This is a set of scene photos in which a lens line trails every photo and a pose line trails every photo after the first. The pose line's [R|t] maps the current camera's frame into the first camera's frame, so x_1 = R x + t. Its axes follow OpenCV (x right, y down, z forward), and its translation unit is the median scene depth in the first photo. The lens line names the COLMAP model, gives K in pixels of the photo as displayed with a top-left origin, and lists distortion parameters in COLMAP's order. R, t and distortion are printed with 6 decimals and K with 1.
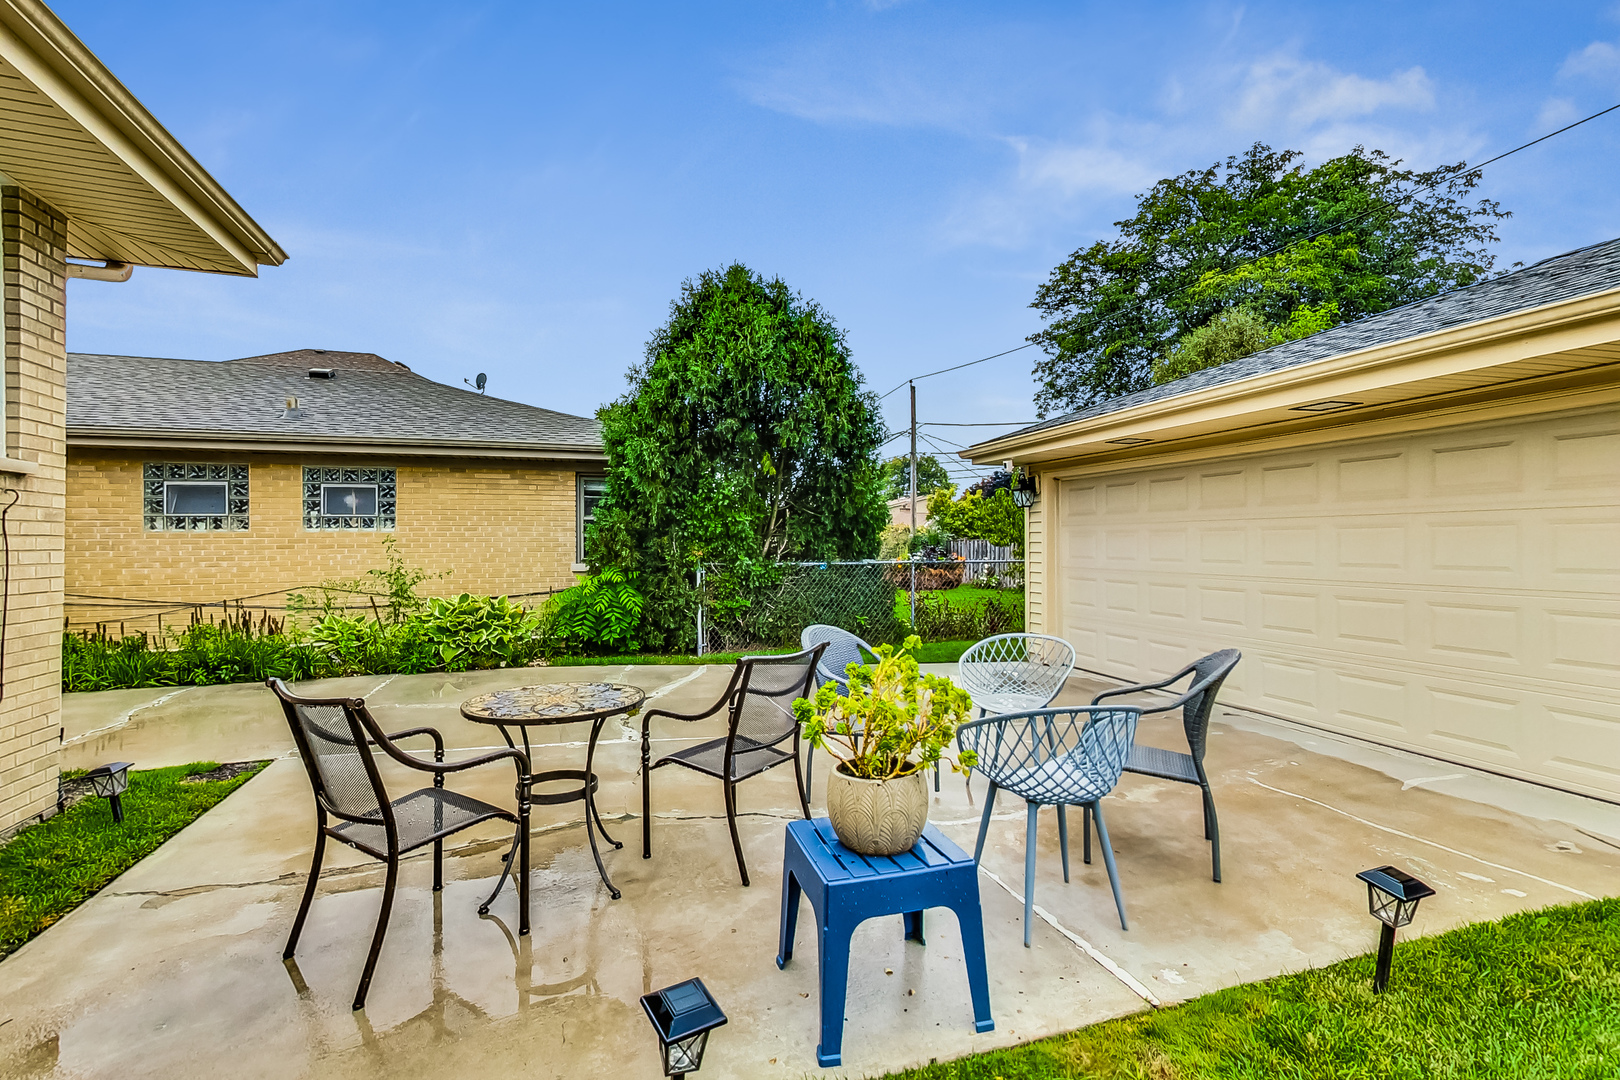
lens RADIAL K [[726.0, 0, 810.3], [0, 726.0, 535.4], [0, 0, 1]] dist [-0.001839, -0.000185]
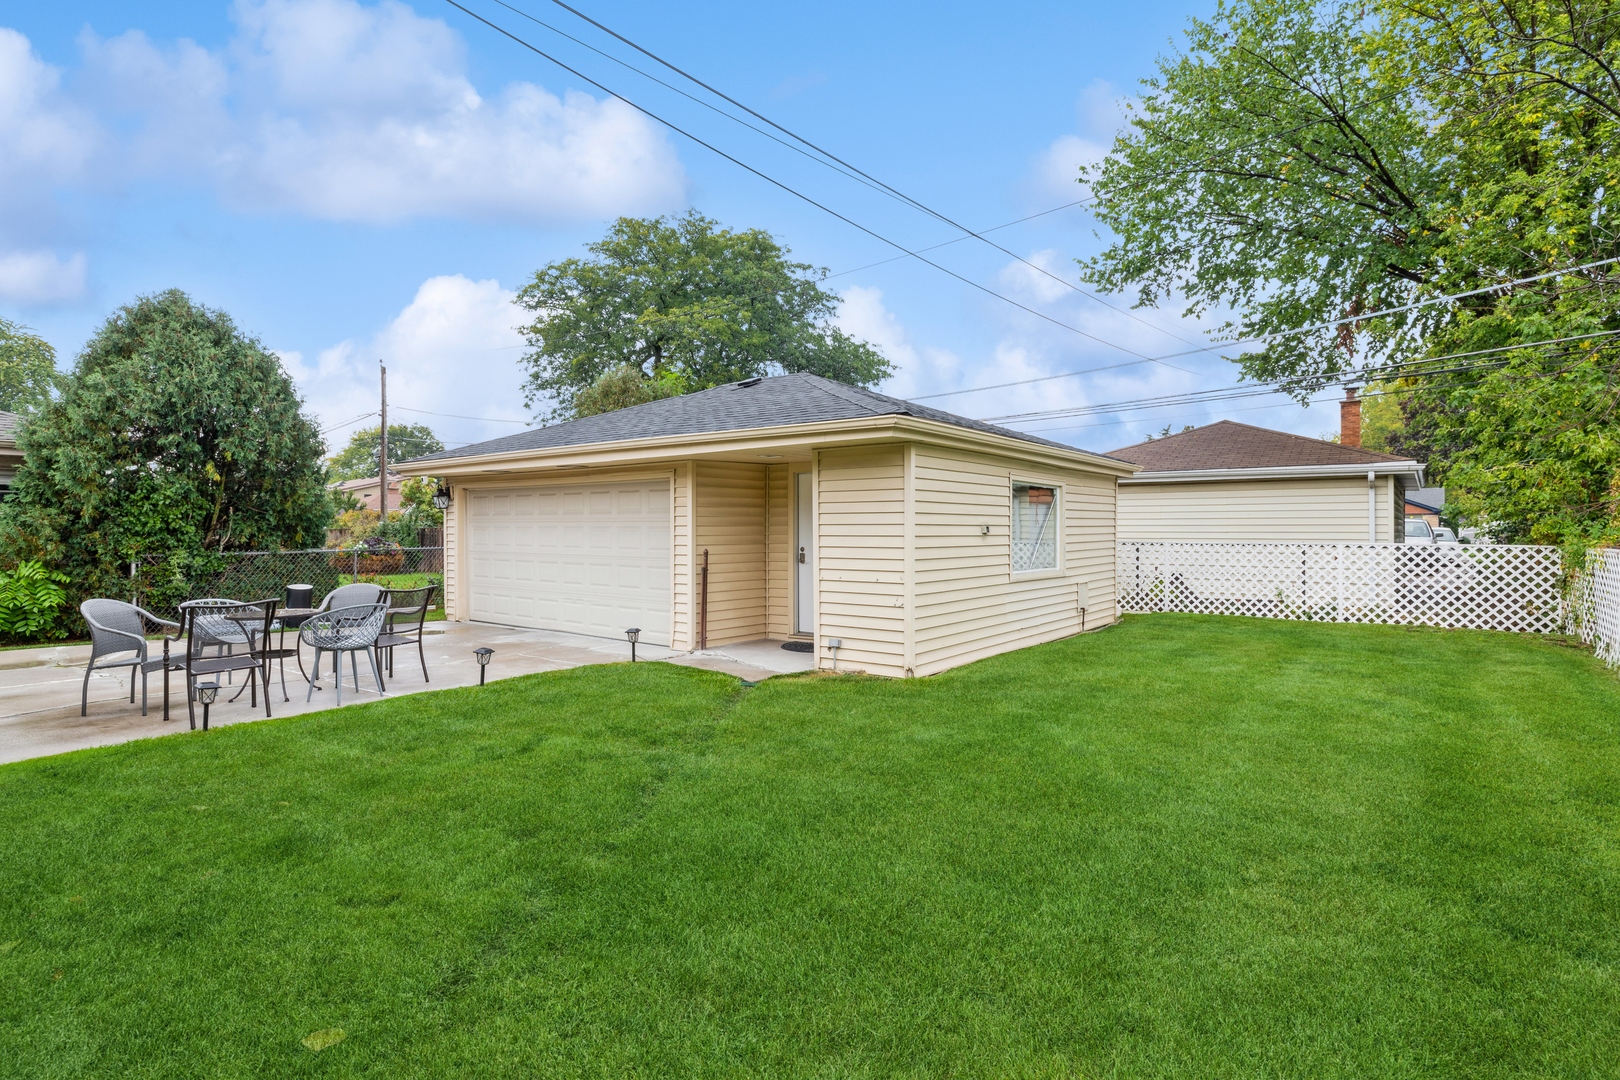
lens RADIAL K [[798.3, 0, 807.7], [0, 798.3, 526.3], [0, 0, 1]] dist [-0.003784, 0.000105]
pose [[0.820524, -0.001772, 0.571609, -0.003021], [-0.003600, 0.999959, 0.008267, -0.020562], [-0.571601, -0.008841, 0.820484, -0.620408]]
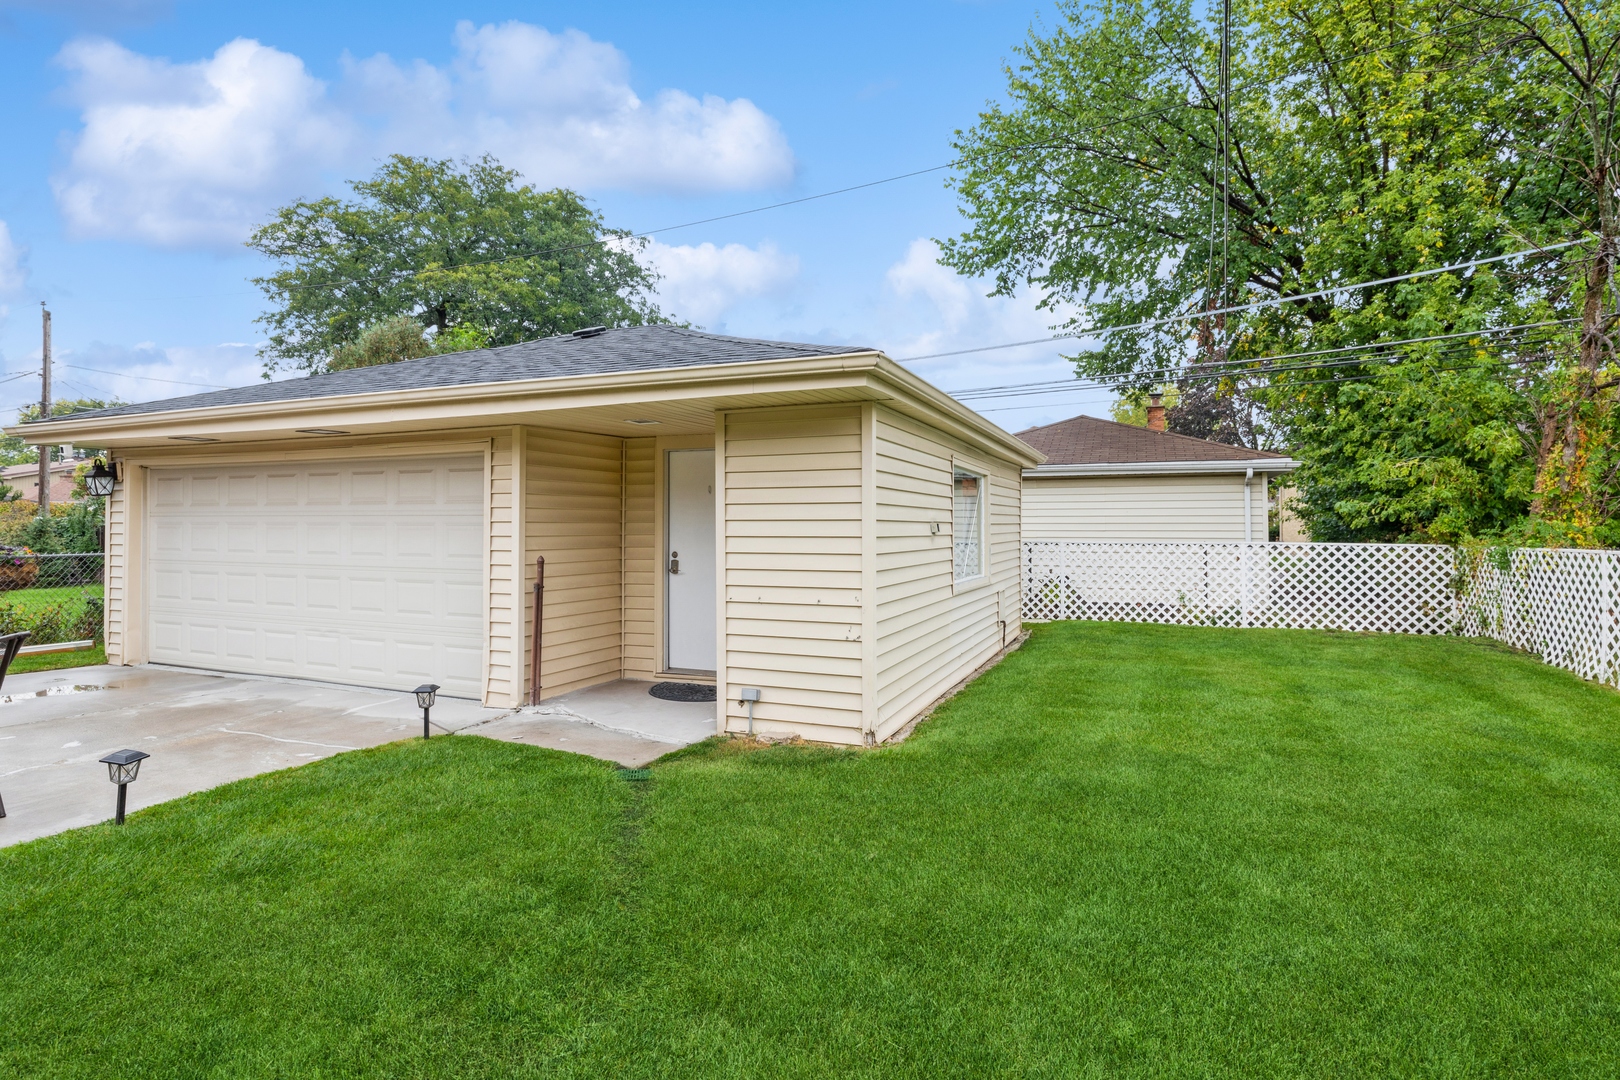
lens RADIAL K [[798.3, 0, 817.1], [0, 798.3, 507.9], [0, 0, 1]] dist [-0.003784, 0.000105]
pose [[0.642850, 0.015429, 0.765837, 0.101732], [-0.007791, 0.999877, -0.013604, -0.016652], [-0.765953, 0.002778, 0.642891, -0.322115]]
